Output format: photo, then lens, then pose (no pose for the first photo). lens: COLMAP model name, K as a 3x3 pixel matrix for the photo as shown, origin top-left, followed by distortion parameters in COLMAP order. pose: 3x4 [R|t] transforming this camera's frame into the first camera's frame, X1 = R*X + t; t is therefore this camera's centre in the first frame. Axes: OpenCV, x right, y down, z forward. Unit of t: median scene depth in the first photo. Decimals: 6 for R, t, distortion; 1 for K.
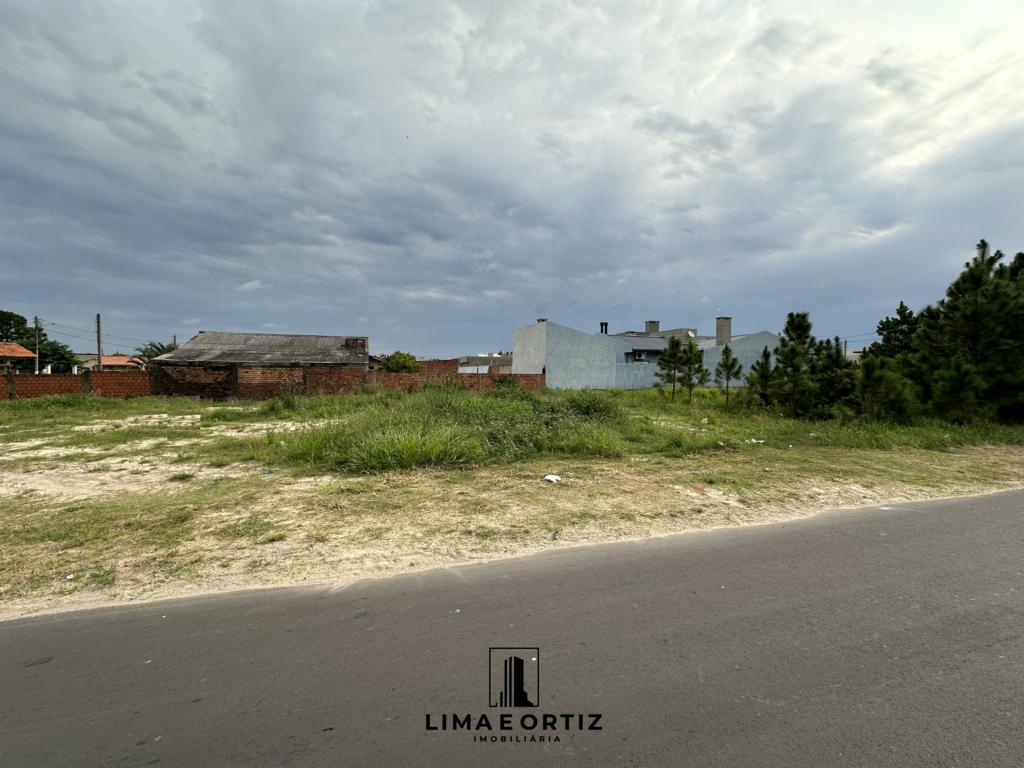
lens RADIAL K [[411.5, 0, 515.7], [0, 411.5, 402.1], [0, 0, 1]] dist [-0.000609, -0.000189]
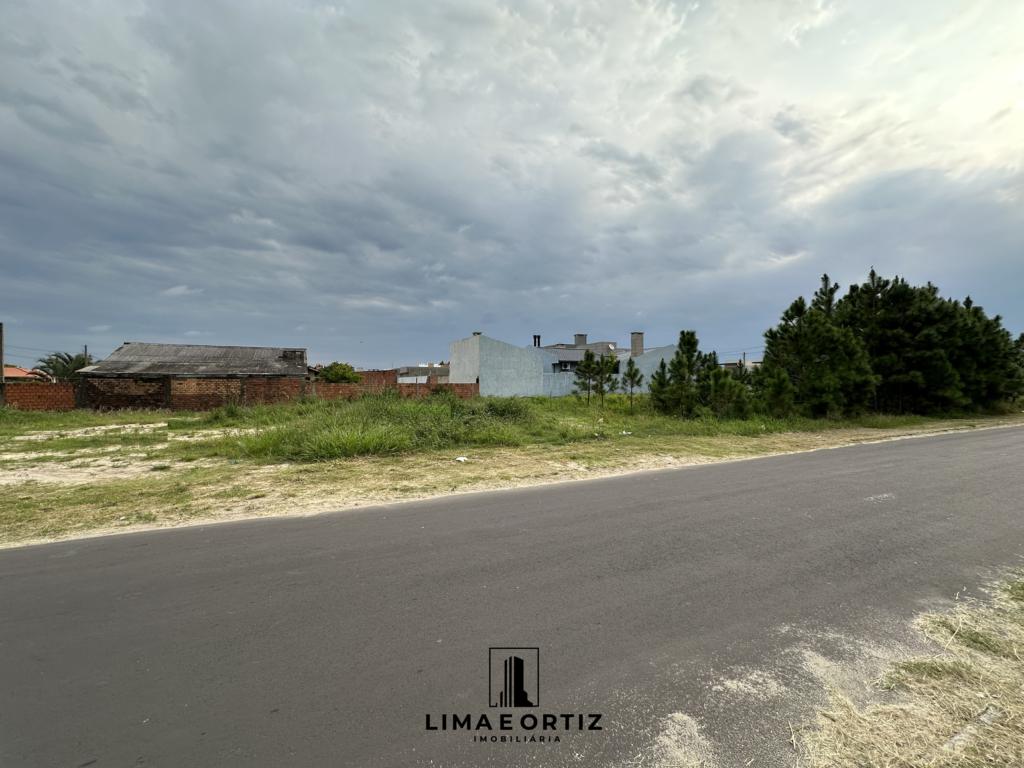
lens RADIAL K [[409.9, 0, 513.4], [0, 409.9, 389.1], [0, 0, 1]] dist [-0.000469, 0.000287]
pose [[0.991061, -0.009263, 0.133091, 0.047979], [0.016515, 0.998432, -0.053487, 0.016947], [-0.132386, 0.055207, 0.989660, -0.226415]]
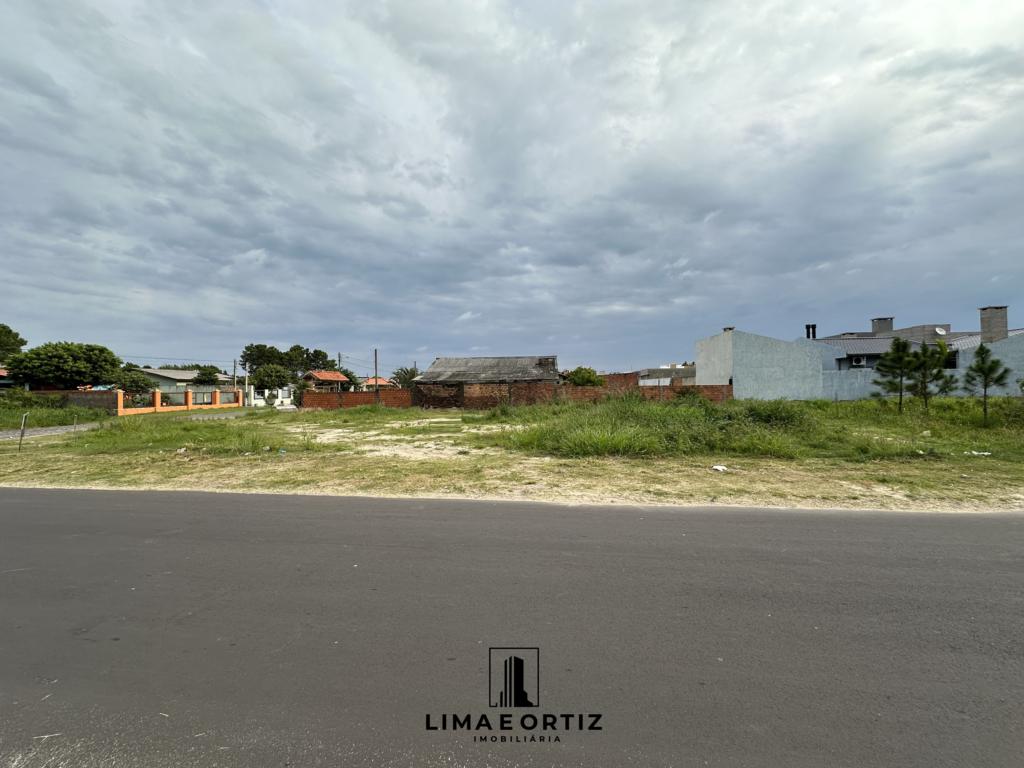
lens RADIAL K [[409.8, 0, 512.2], [0, 409.8, 386.2], [0, 0, 1]] dist [-0.001326, 0.000021]
pose [[0.905364, -0.019106, -0.424206, 0.030971], [-0.011094, 0.997582, -0.068606, 0.018212], [0.424491, 0.066819, 0.902963, -0.235246]]
